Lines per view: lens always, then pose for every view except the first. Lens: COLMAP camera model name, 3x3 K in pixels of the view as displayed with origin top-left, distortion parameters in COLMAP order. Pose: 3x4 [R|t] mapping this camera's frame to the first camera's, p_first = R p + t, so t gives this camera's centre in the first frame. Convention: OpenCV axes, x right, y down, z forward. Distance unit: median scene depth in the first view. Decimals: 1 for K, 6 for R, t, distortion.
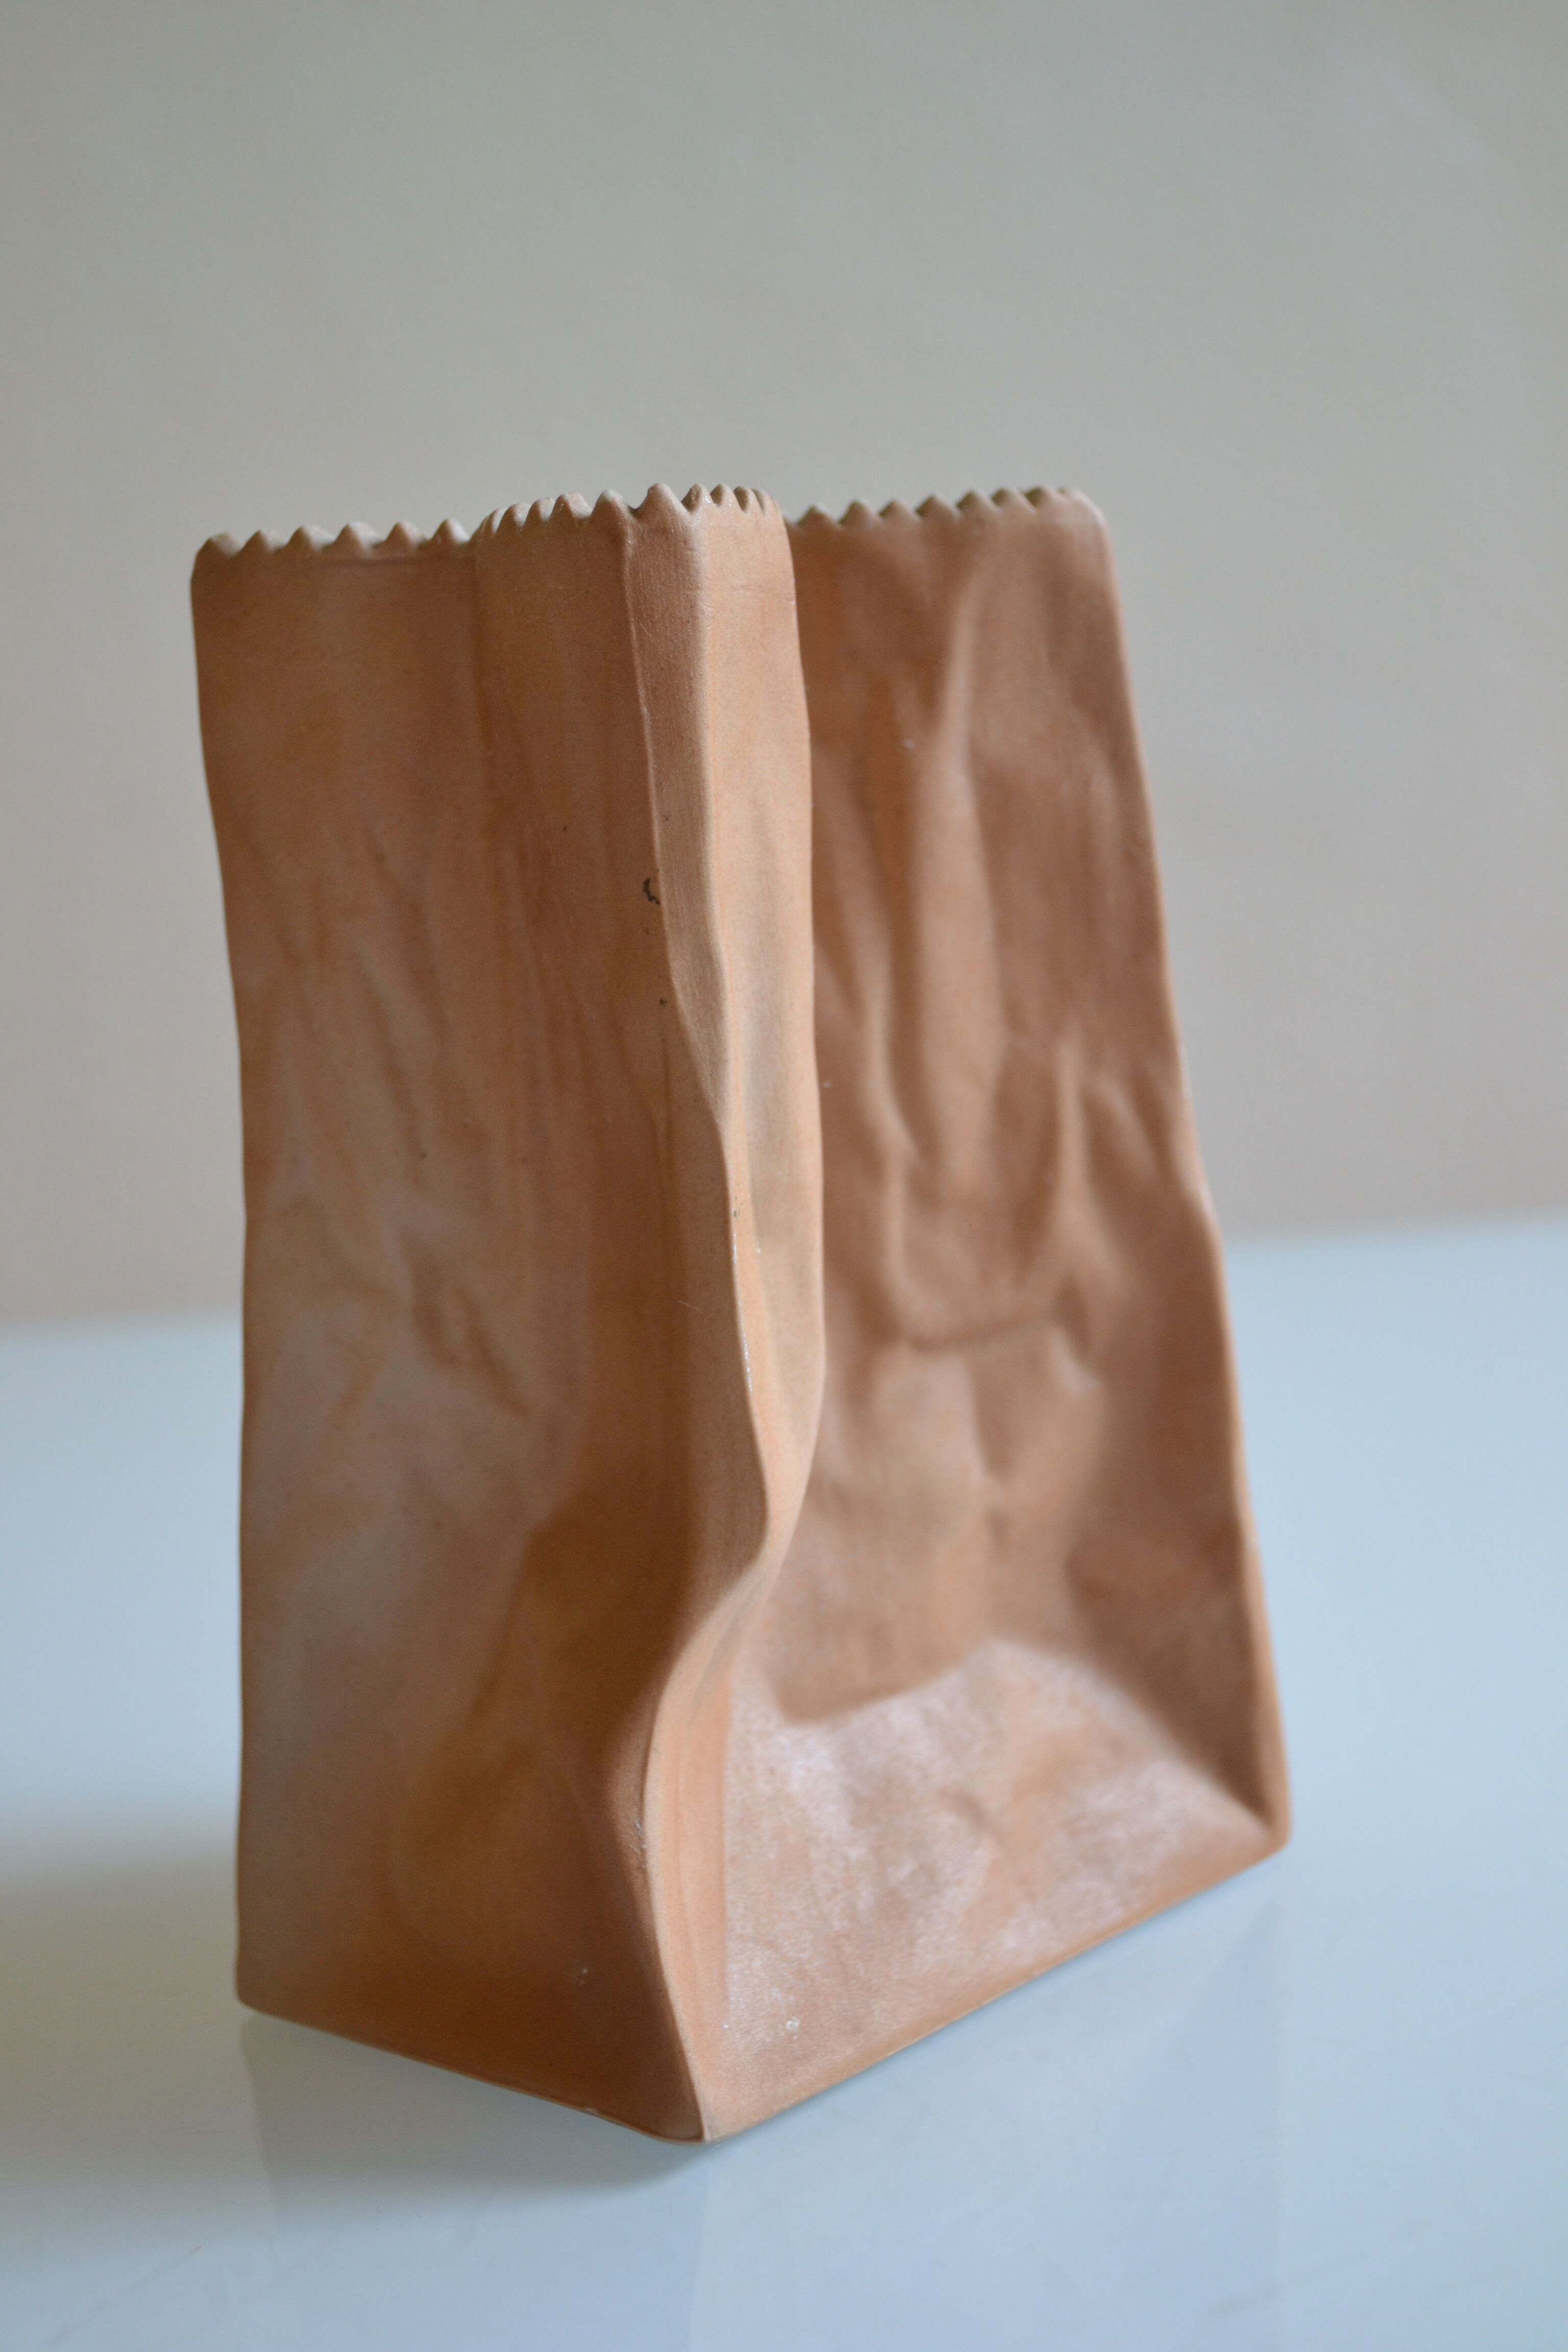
lens RADIAL K [[3290.9, 0, 784.0], [0, 3290.9, 1176.0], [0, 0, 1]] dist [-0.021756, -0.047857]
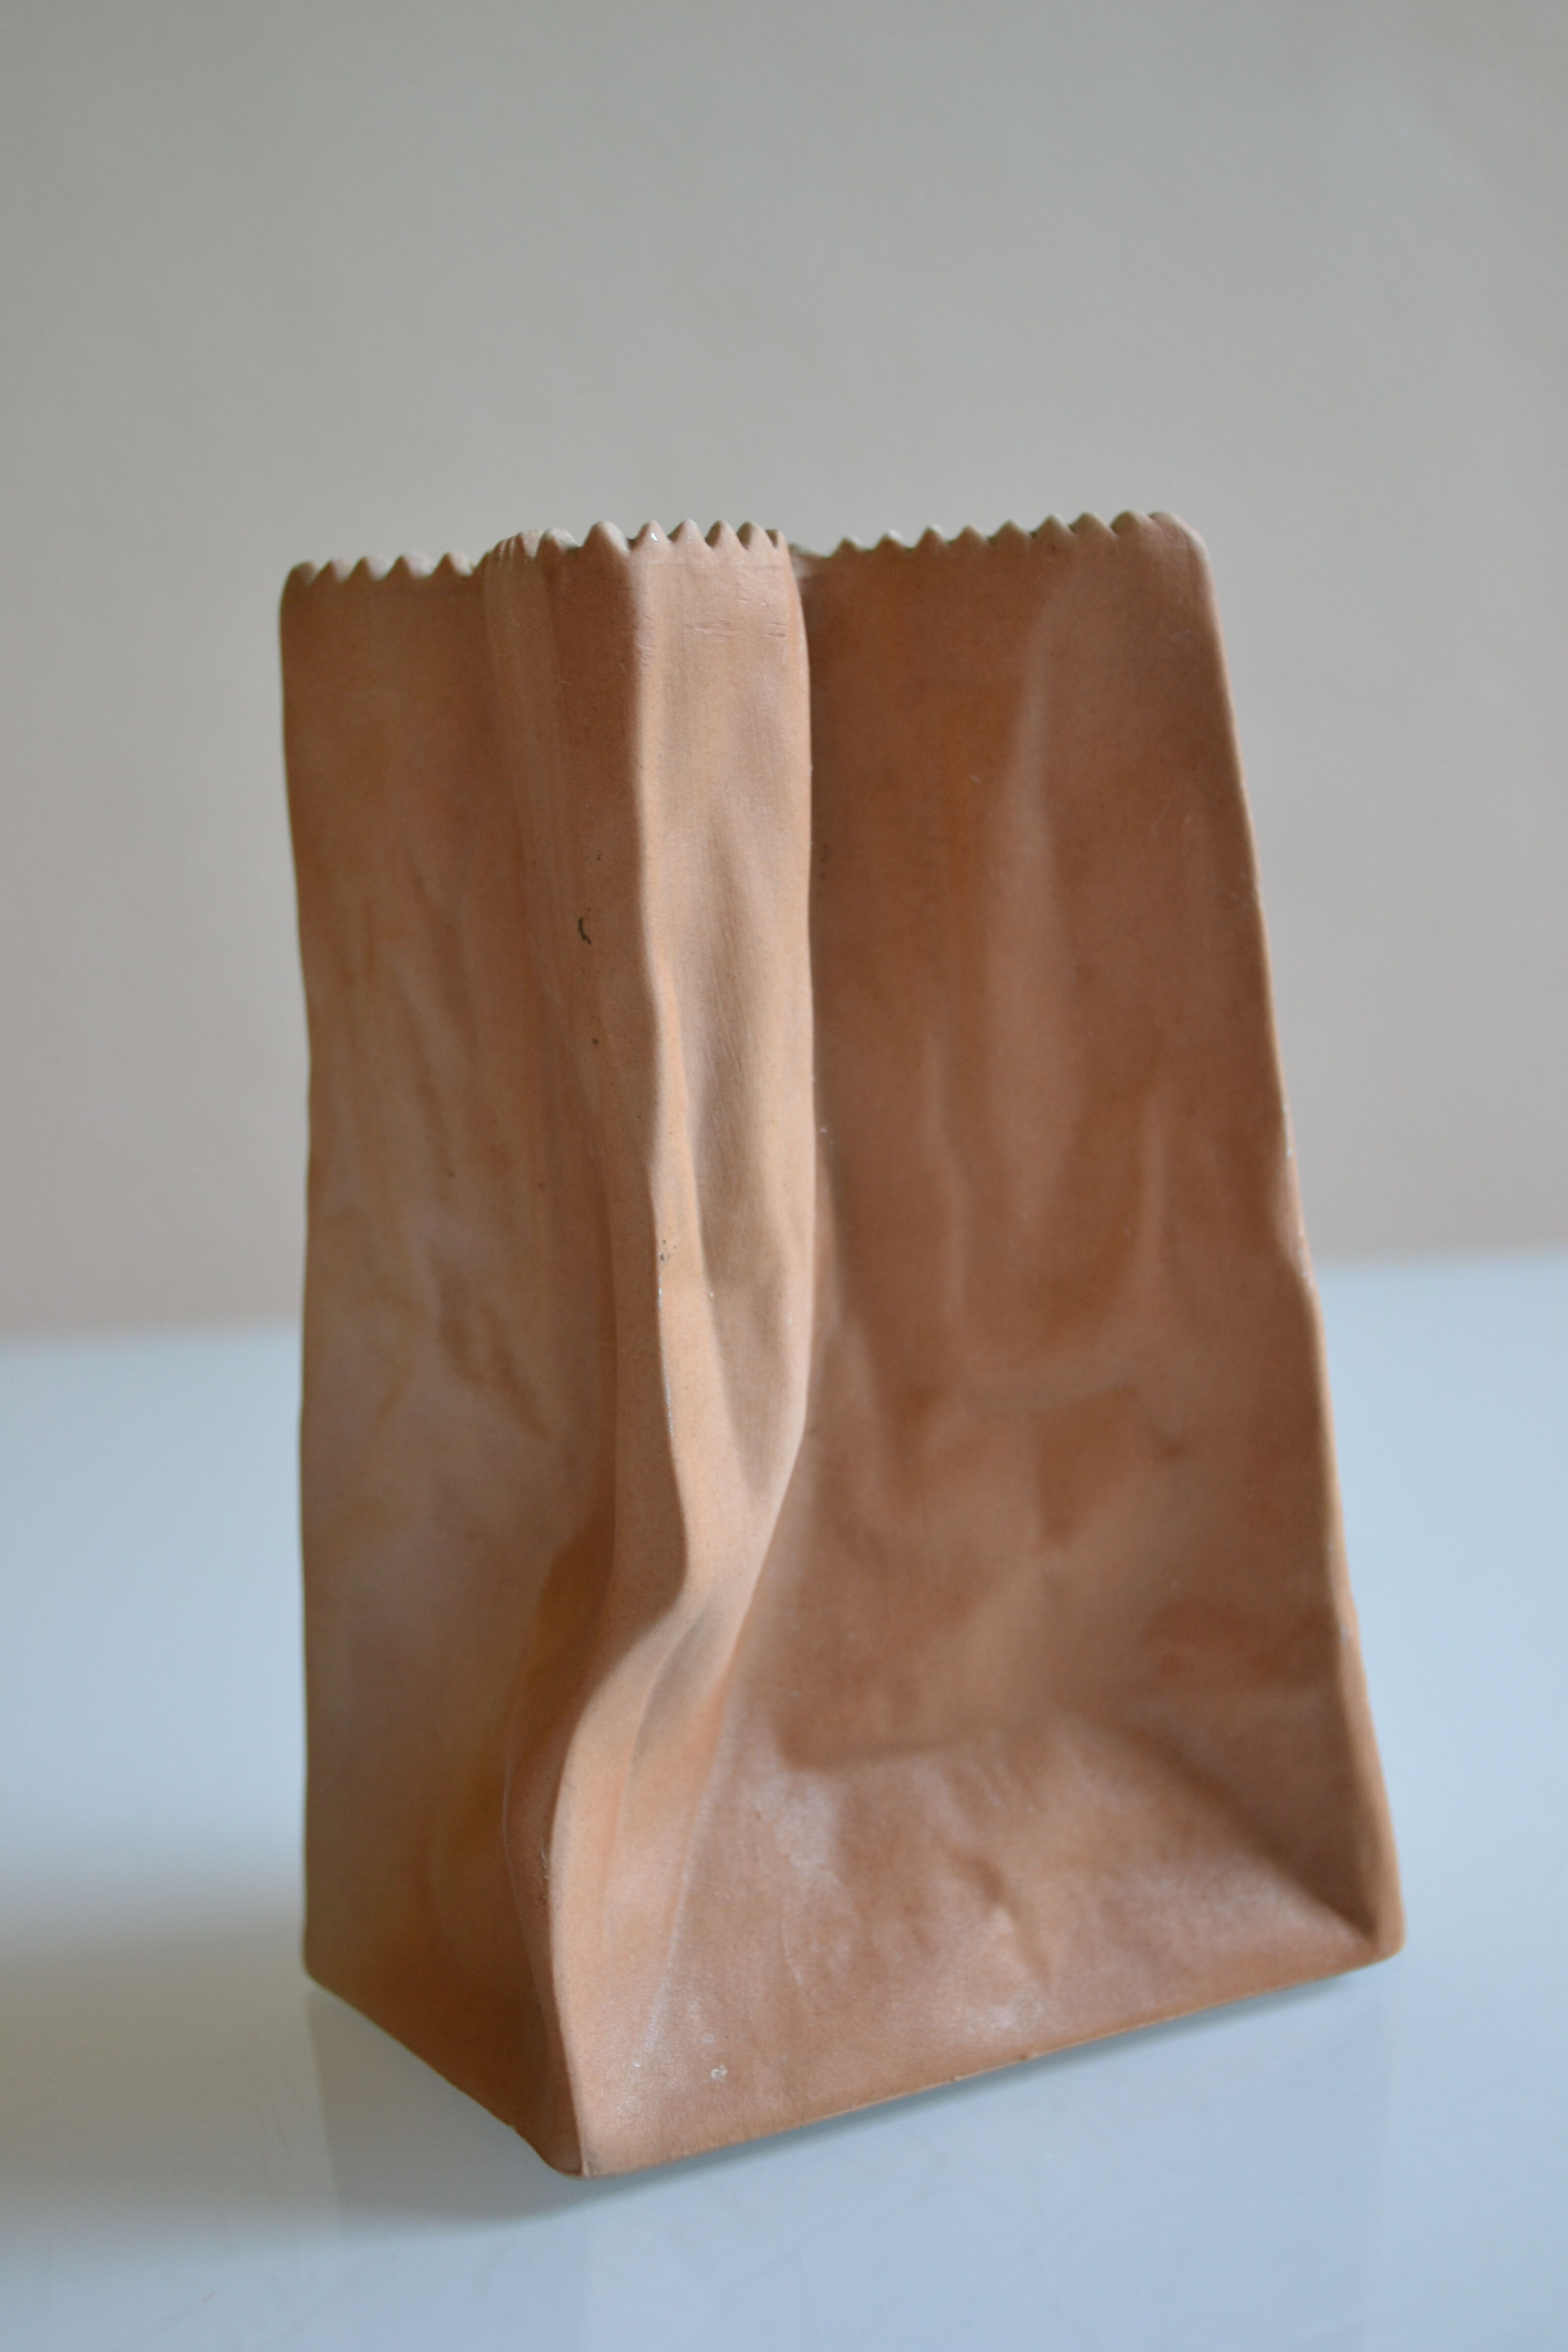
lens RADIAL K [[3290.9, 0, 784.0], [0, 3290.9, 1176.0], [0, 0, 1]] dist [-0.021756, -0.047857]
pose [[0.947076, 0.061175, -0.315127, 0.309426], [-0.055648, 0.998098, 0.026514, -0.038597], [0.316150, -0.007575, 0.948679, 0.065157]]
